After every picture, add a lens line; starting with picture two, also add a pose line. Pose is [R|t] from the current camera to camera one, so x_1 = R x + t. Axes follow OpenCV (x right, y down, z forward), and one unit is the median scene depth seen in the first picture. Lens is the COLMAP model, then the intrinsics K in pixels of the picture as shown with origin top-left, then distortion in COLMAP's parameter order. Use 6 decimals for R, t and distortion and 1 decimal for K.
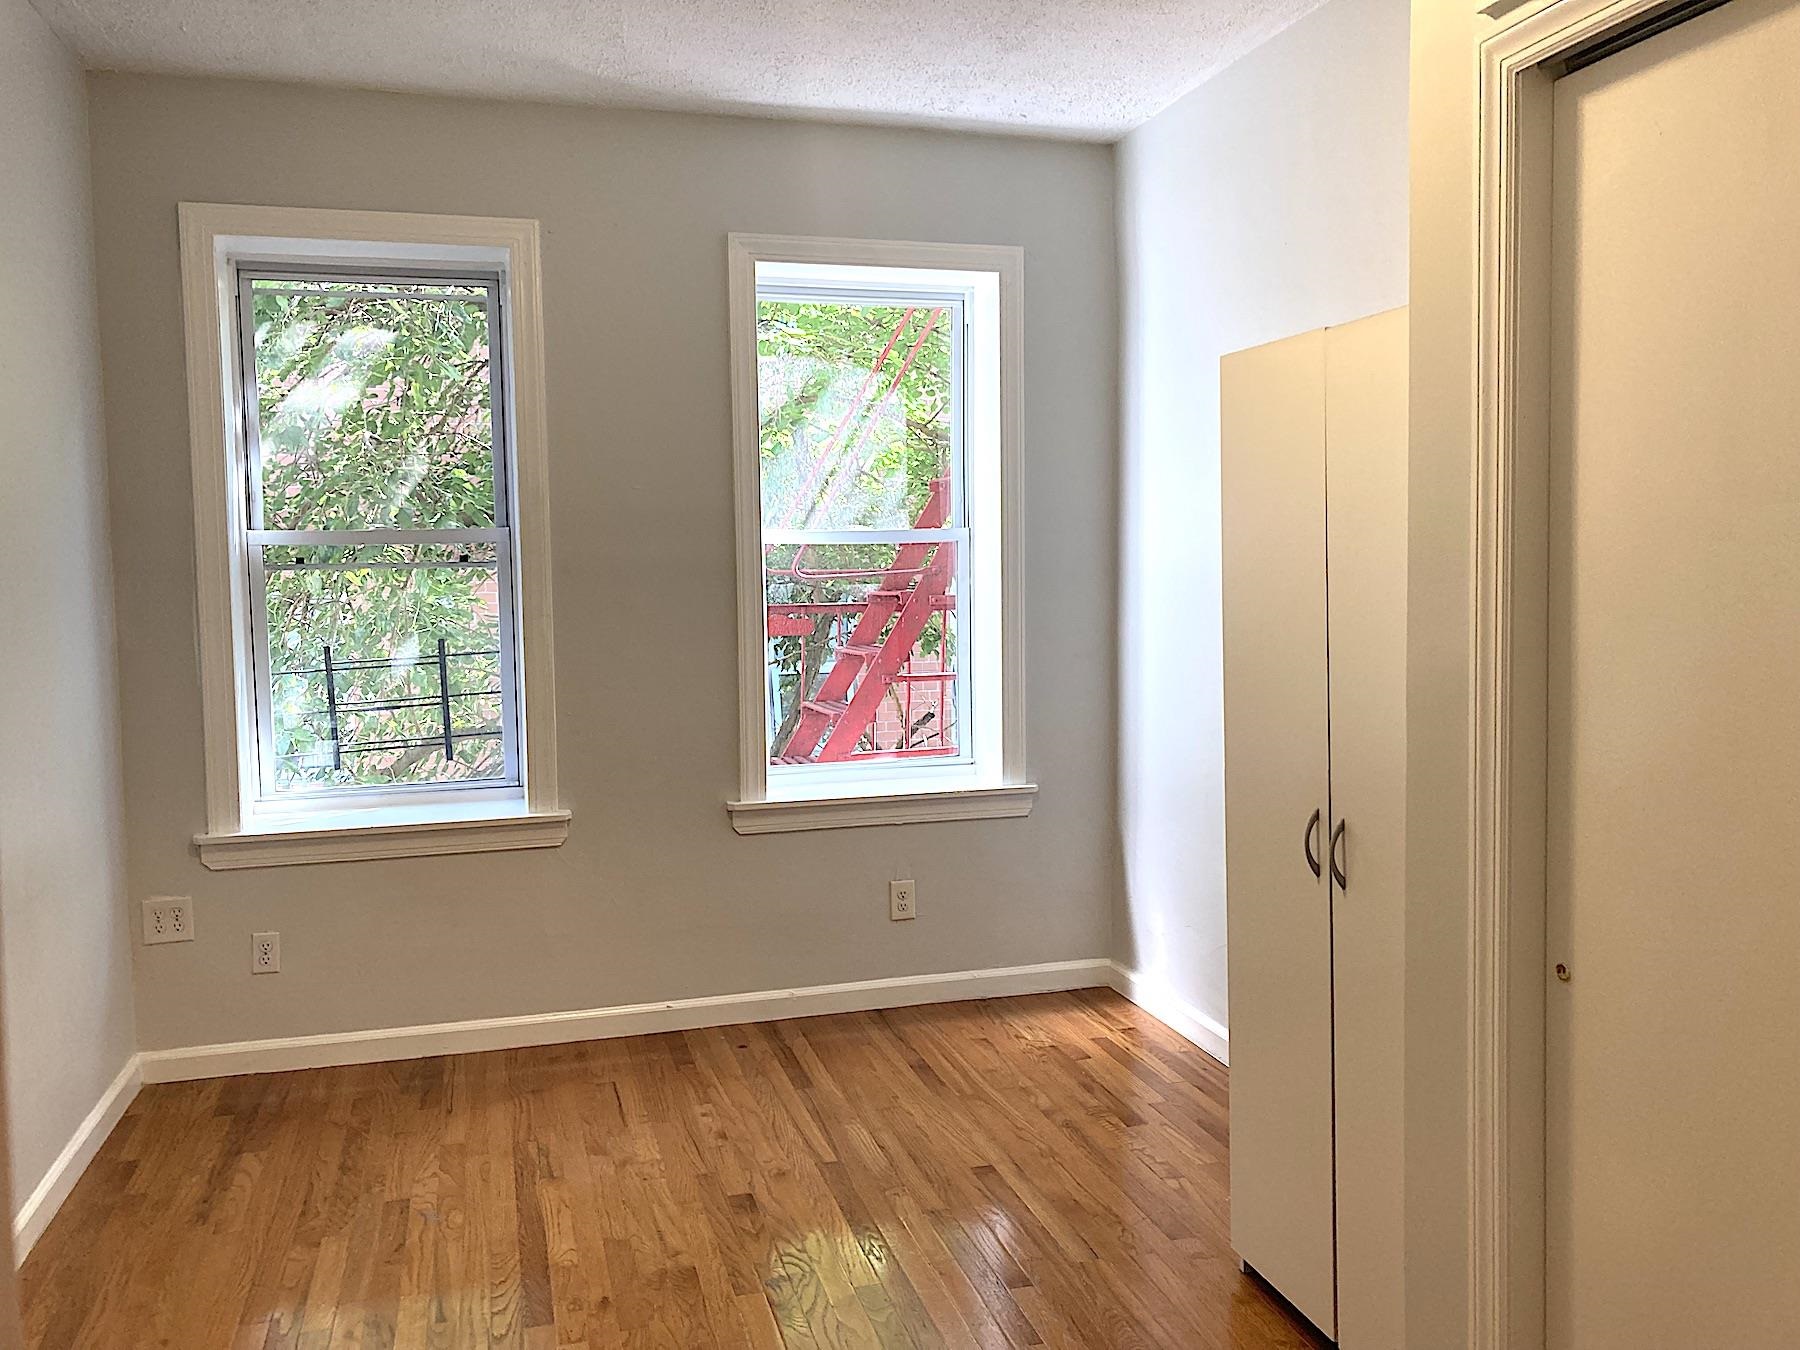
lens RADIAL K [[1477.2, 0, 893.3], [0, 1477.2, 668.0], [0, 0, 1]] dist [0.018736, -0.016447]
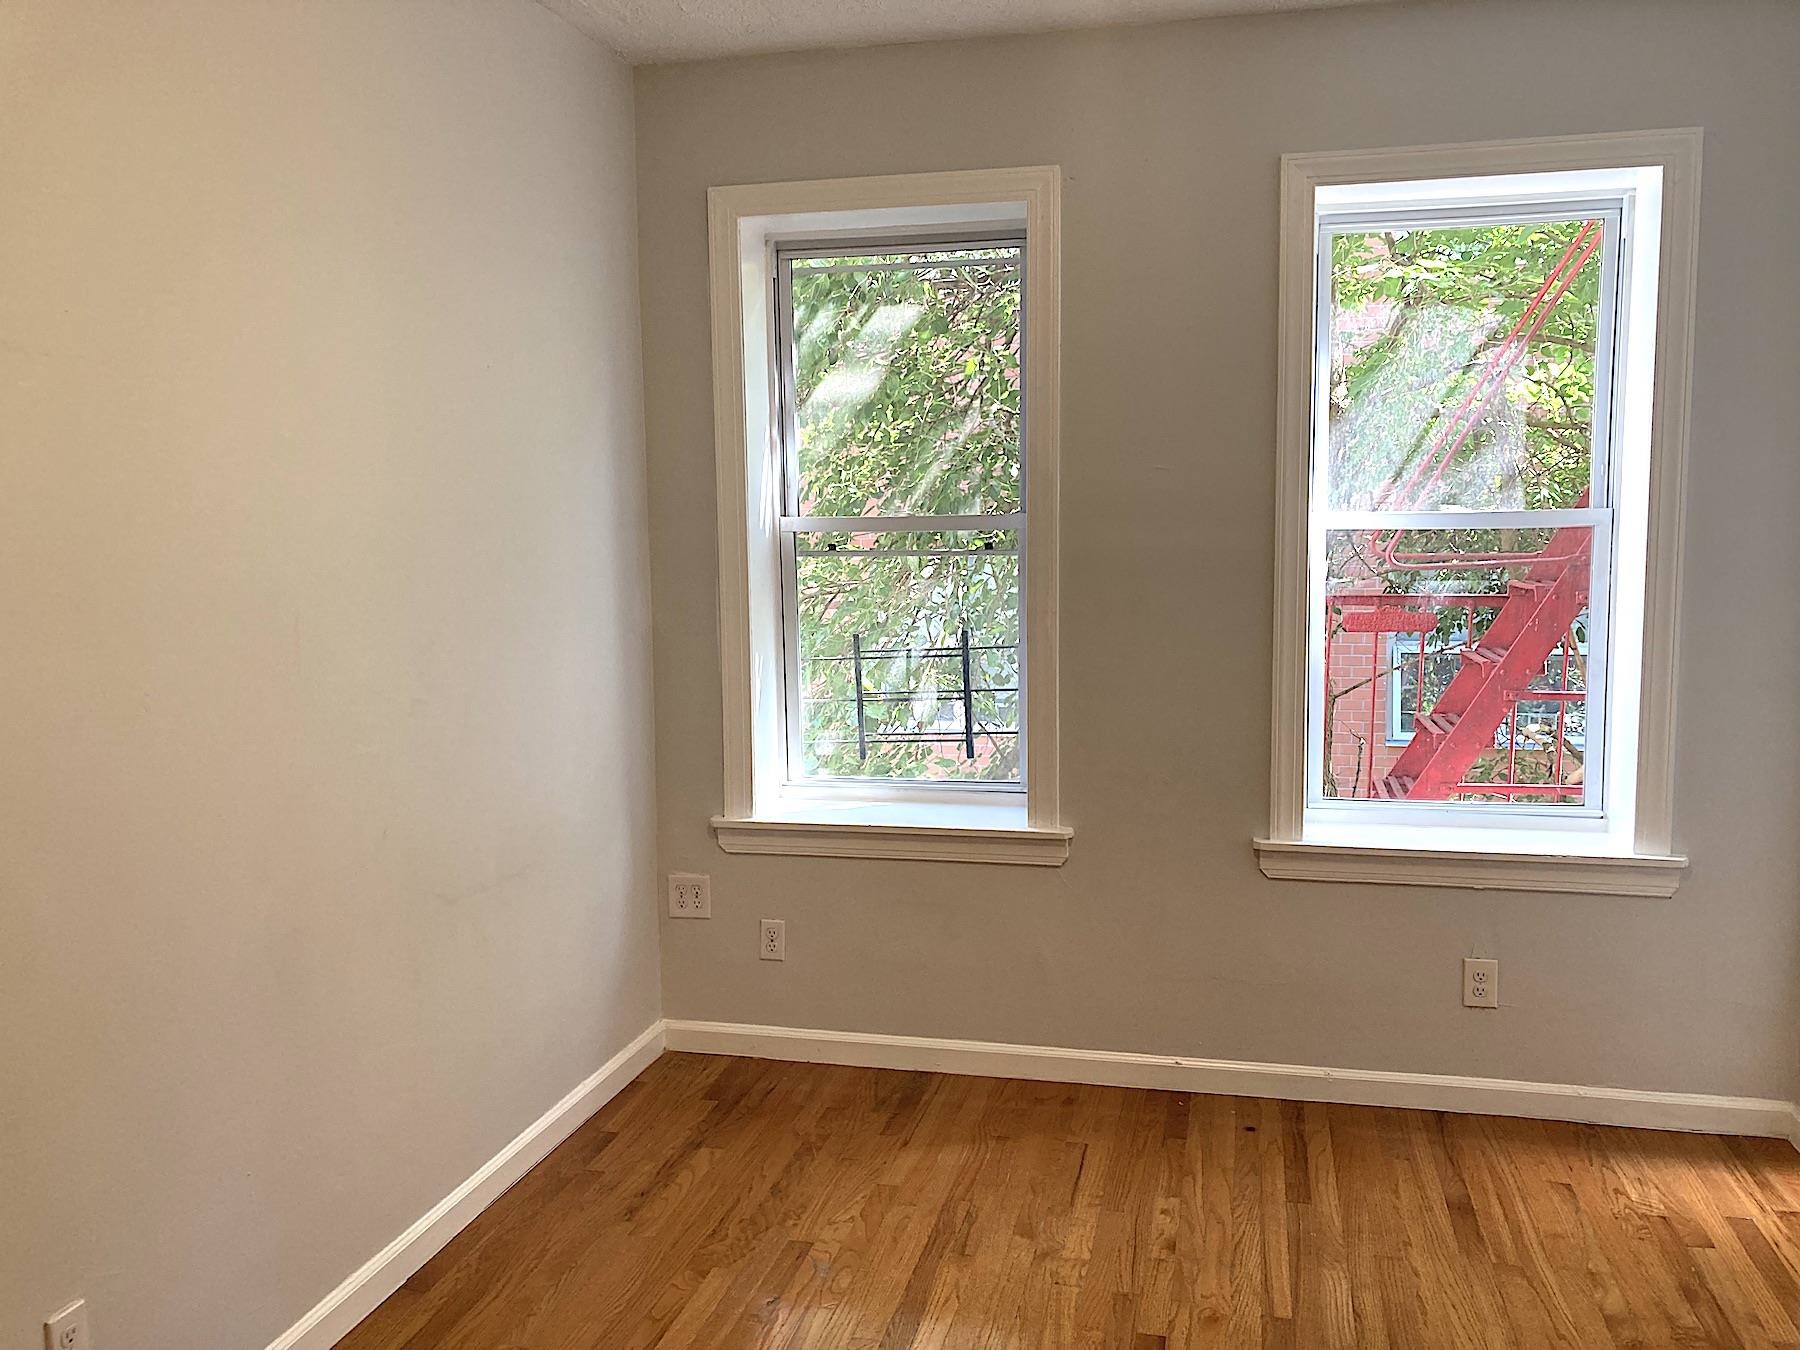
lens RADIAL K [[1477.2, 0, 906.6], [0, 1477.2, 673.9], [0, 0, 1]] dist [0.018736, -0.016447]
pose [[0.871141, 0.058947, -0.487483, 0.130460], [-0.039153, 0.997946, 0.050705, -0.041218], [0.489470, -0.025084, 0.871659, 0.179667]]
